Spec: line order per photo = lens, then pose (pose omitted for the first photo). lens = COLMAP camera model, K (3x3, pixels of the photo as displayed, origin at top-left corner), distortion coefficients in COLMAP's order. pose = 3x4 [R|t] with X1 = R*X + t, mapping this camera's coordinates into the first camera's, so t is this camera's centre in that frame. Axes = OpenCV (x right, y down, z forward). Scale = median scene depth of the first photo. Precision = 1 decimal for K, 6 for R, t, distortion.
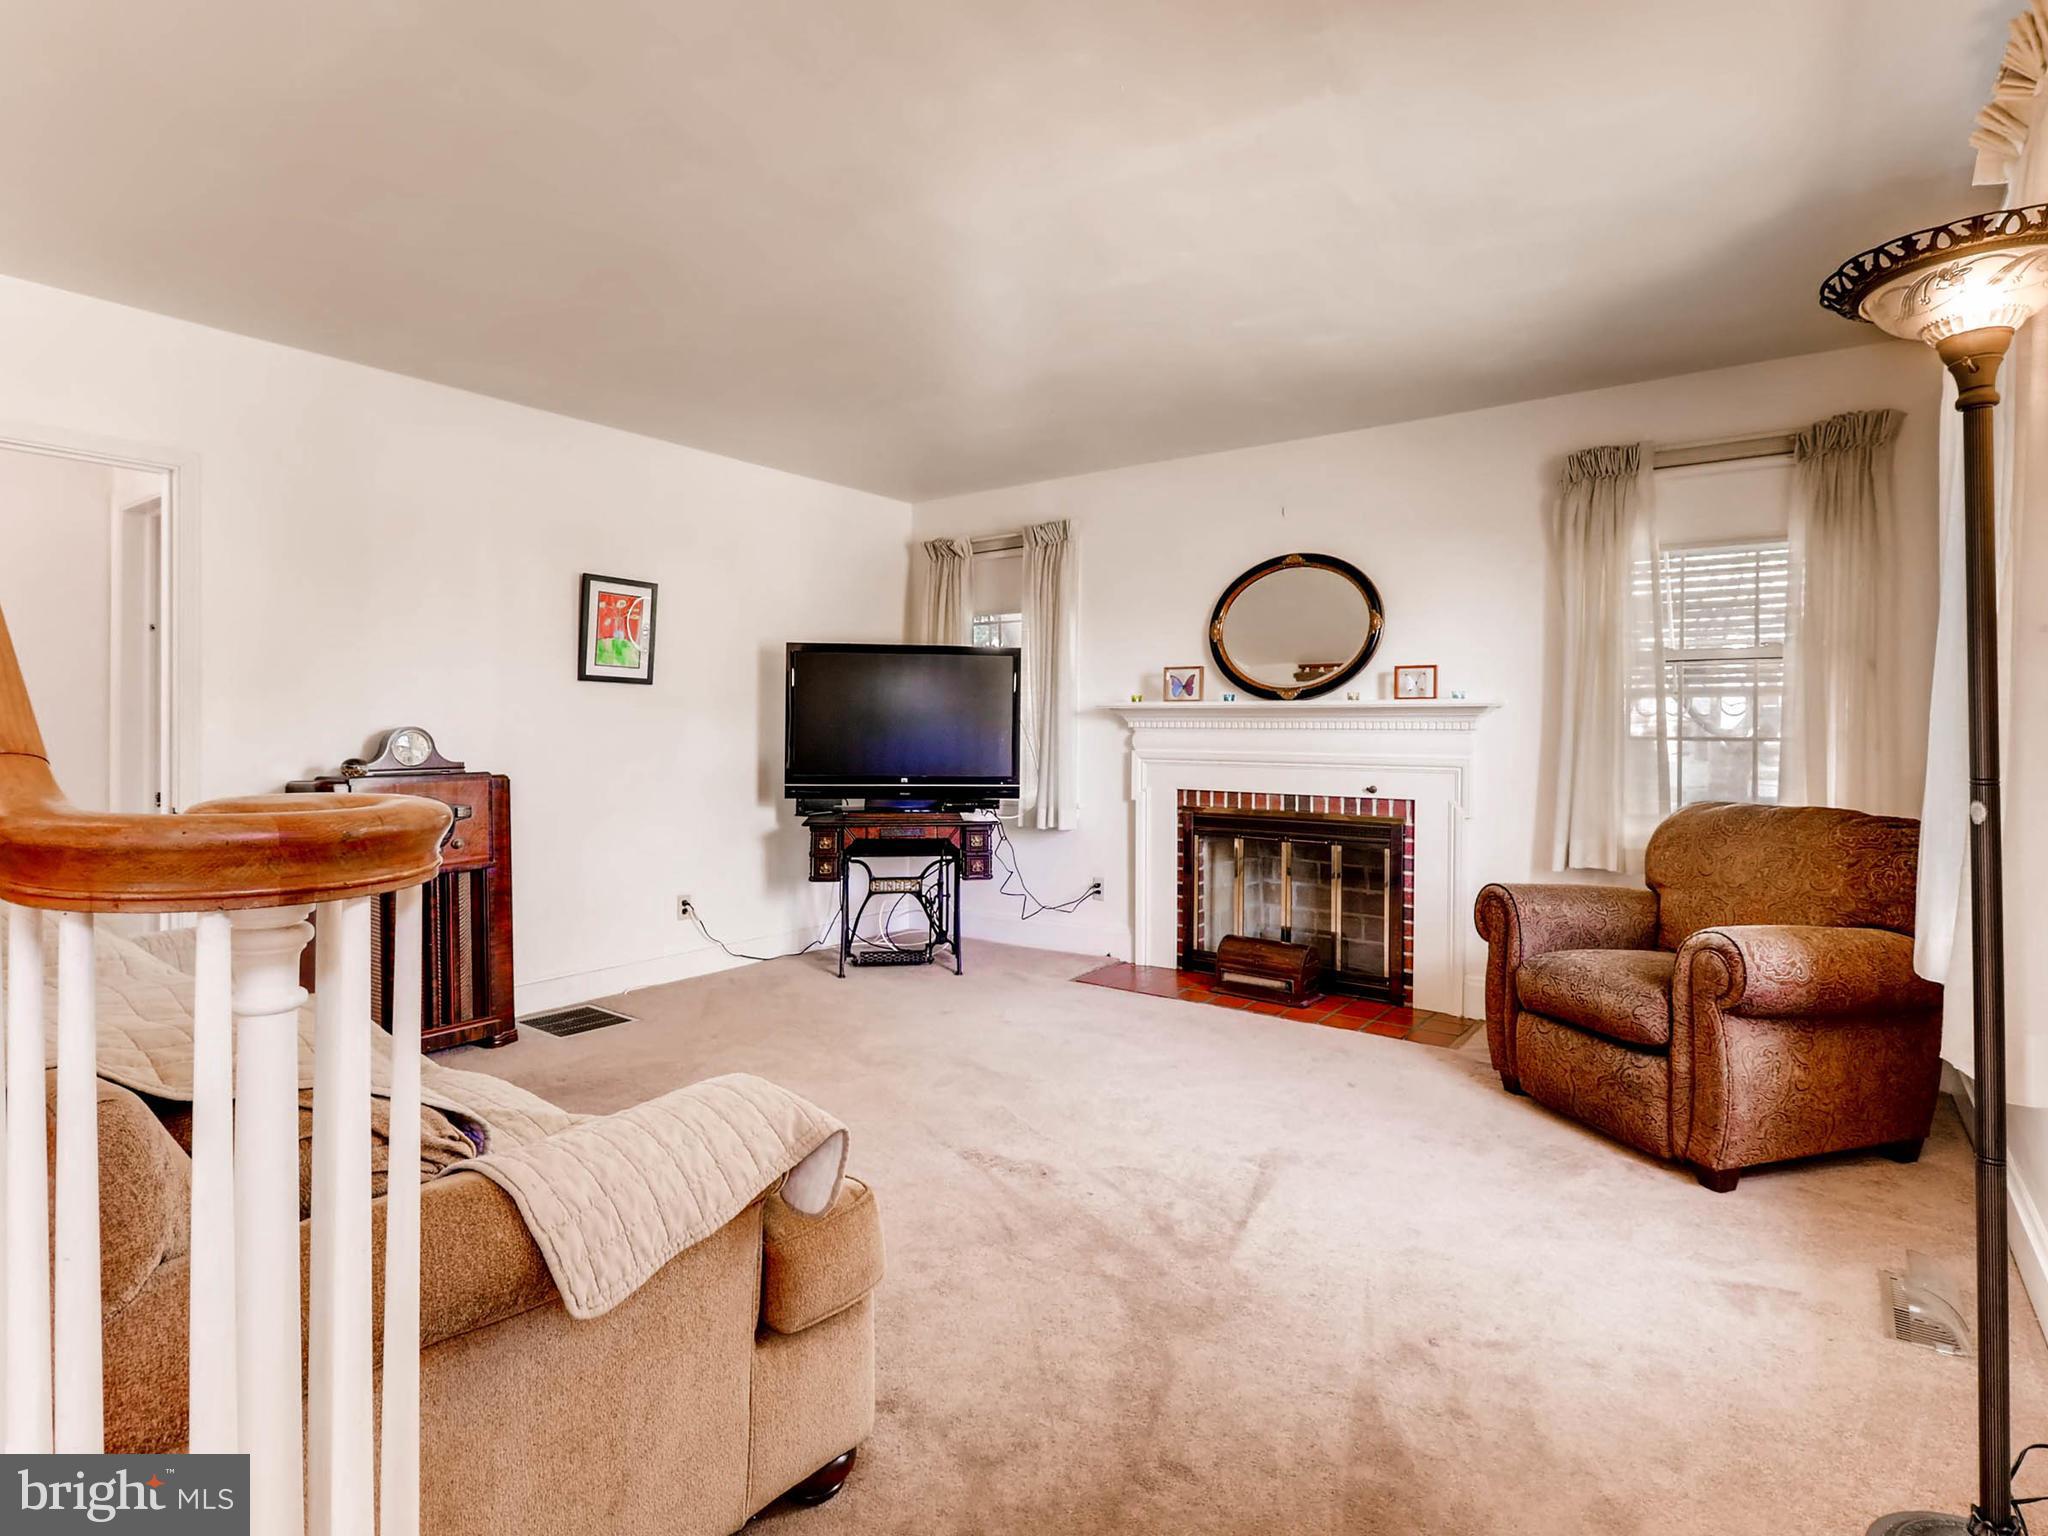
lens RADIAL K [[1047.9, 0, 1037.9], [0, 1047.9, 731.2], [0, 0, 1]] dist [0.004959, -0.000492]
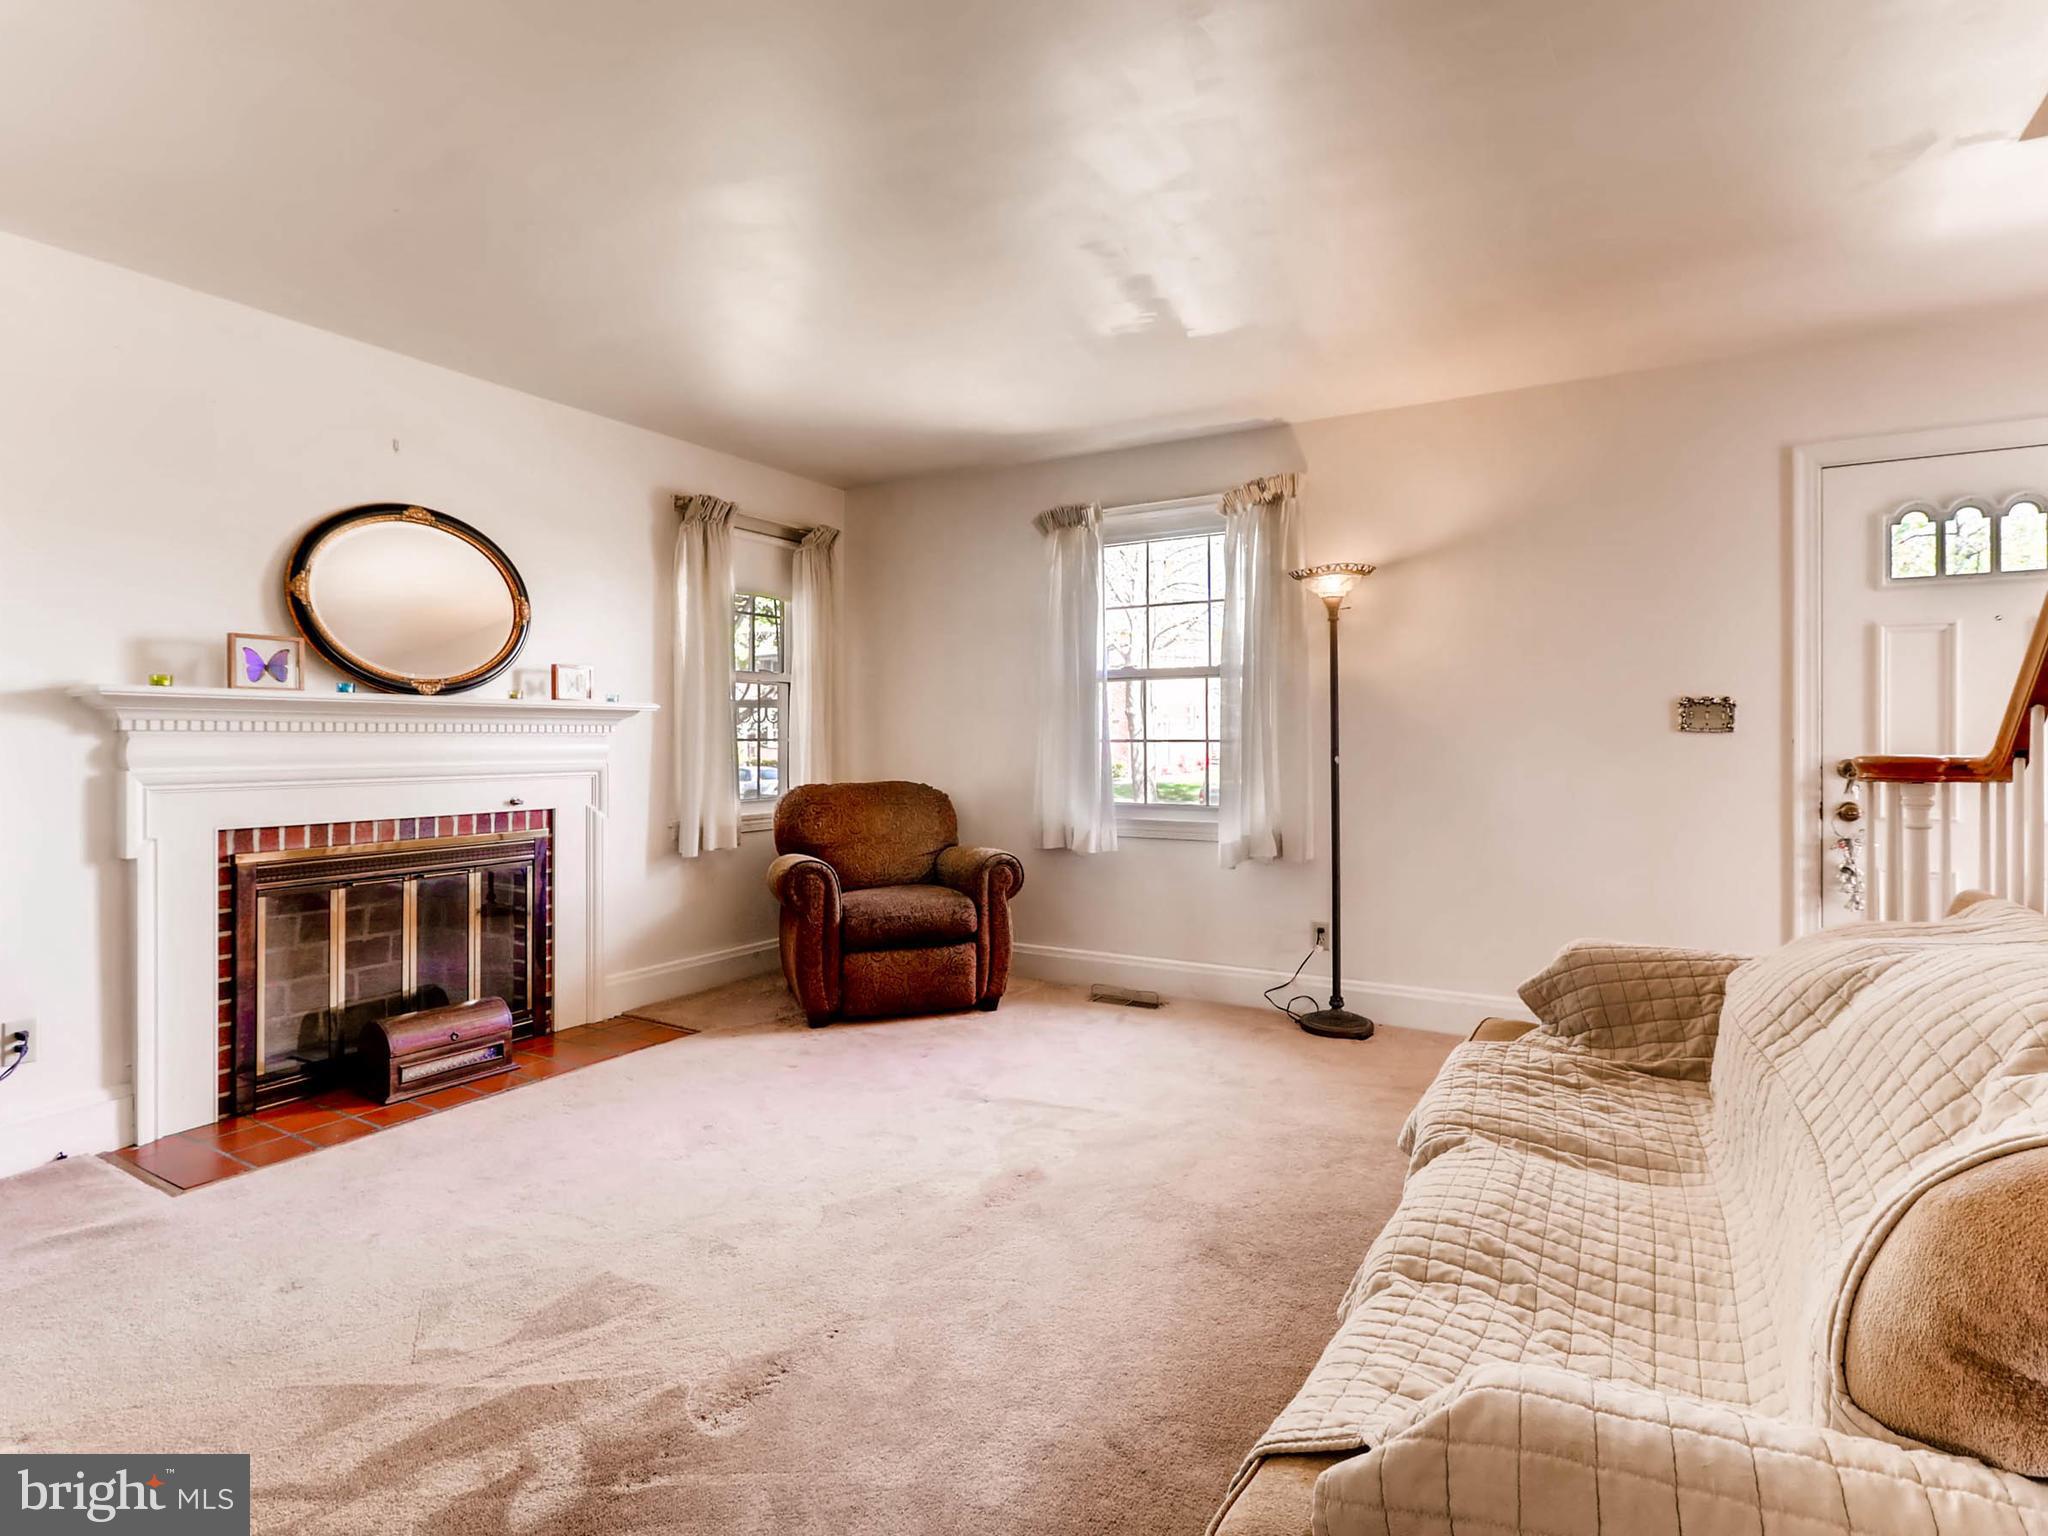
lens RADIAL K [[1047.9, 0, 1037.9], [0, 1047.9, 731.2], [0, 0, 1]] dist [0.004959, -0.000492]
pose [[-0.105851, 0.000395, 0.994382, -0.593127], [0.001588, 0.999999, -0.000229, -0.002255], [-0.994381, 0.001555, -0.105851, 0.648137]]
